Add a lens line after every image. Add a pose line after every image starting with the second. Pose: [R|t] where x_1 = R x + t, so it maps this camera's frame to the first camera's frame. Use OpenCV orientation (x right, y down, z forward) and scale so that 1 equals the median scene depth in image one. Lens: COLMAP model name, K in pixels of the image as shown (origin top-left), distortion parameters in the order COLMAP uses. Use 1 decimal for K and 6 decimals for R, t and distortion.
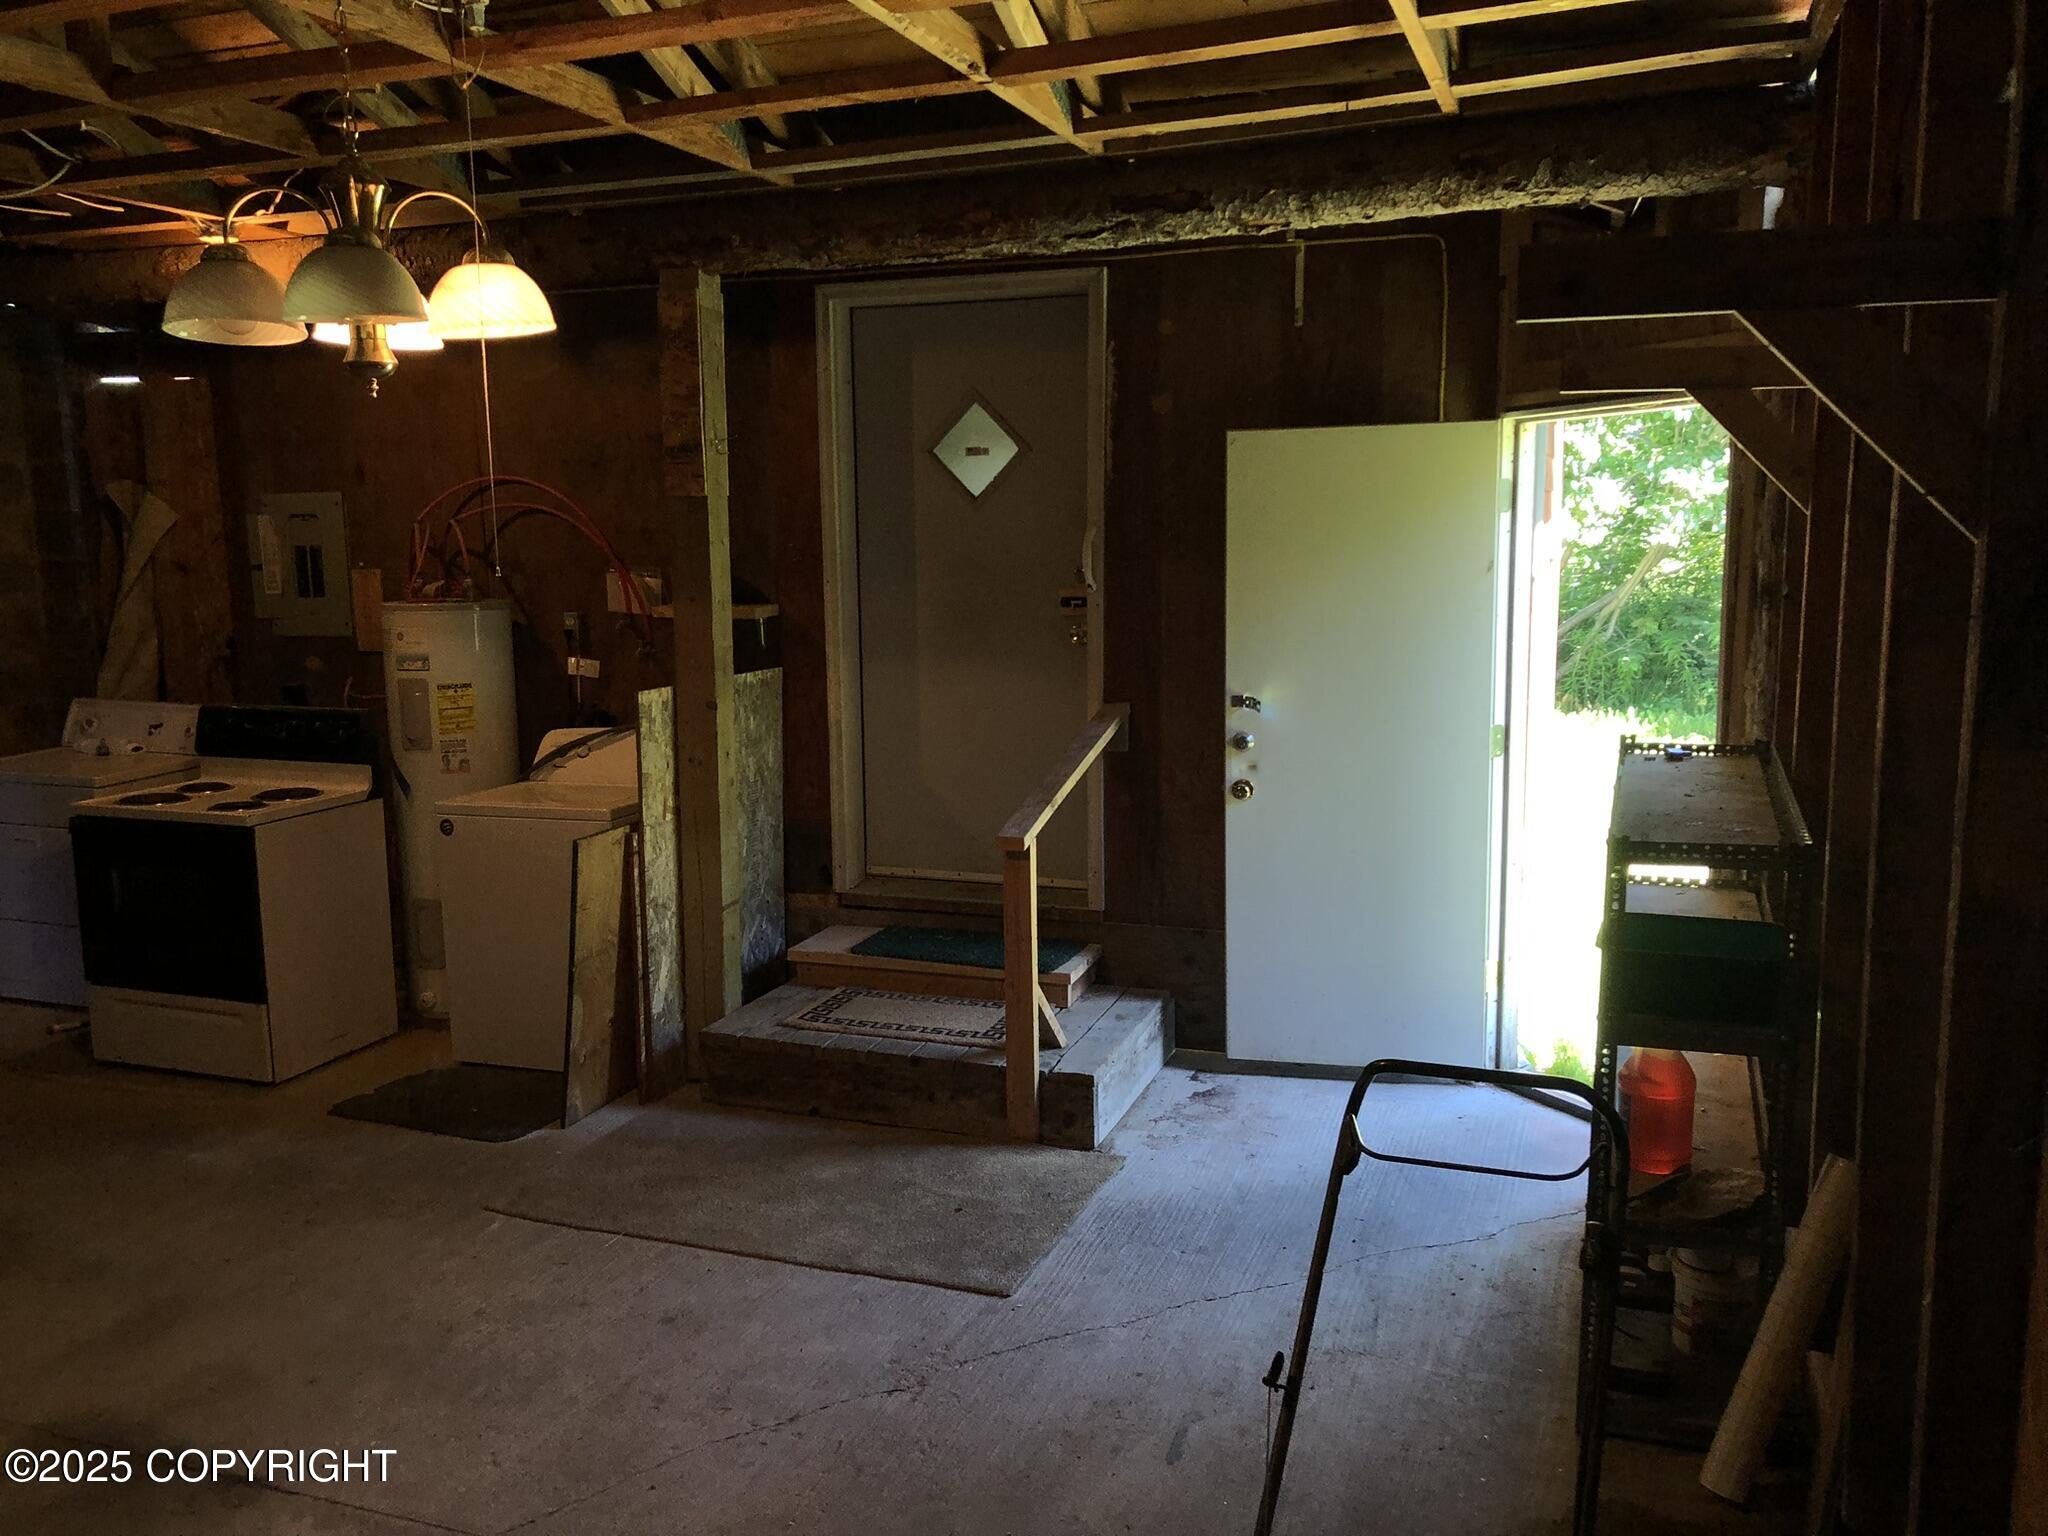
lens RADIAL K [[1685.3, 0, 1037.8], [0, 1685.3, 775.6], [0, 0, 1]] dist [0.023369, 0.003176]
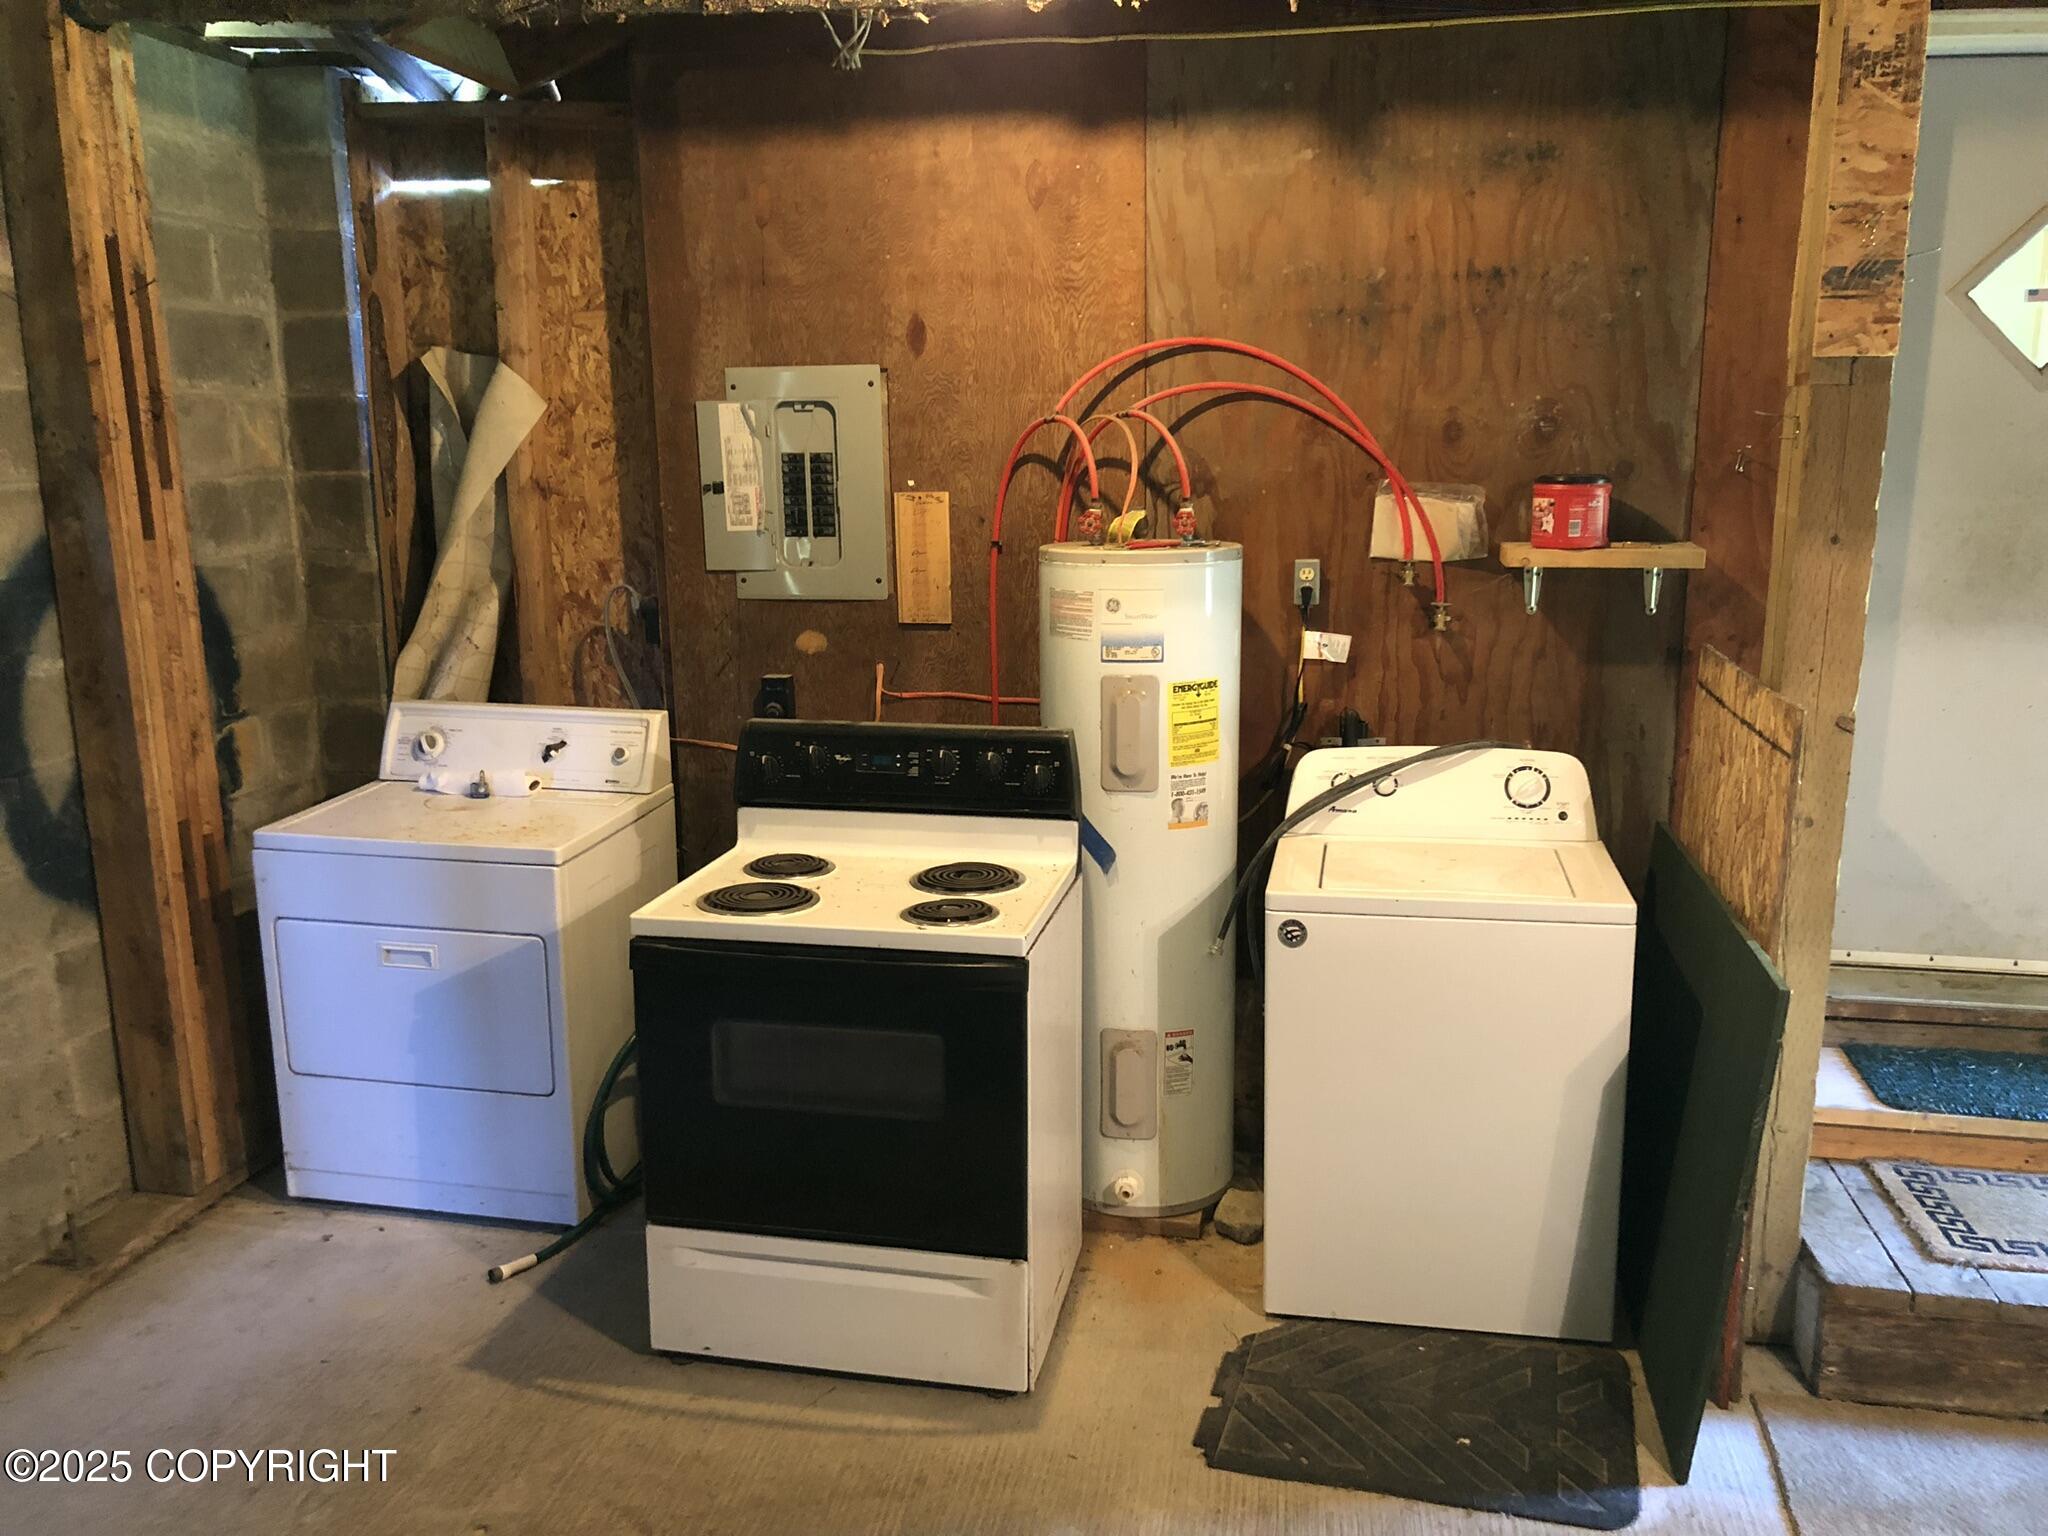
lens RADIAL K [[1685.3, 0, 1015.4], [0, 1685.3, 768.9], [0, 0, 1]] dist [0.023369, 0.003176]
pose [[0.990250, -0.026082, 0.136837, -0.472800], [0.019282, 0.998523, 0.050788, -0.053018], [-0.137960, -0.047654, 0.989291, 0.393107]]
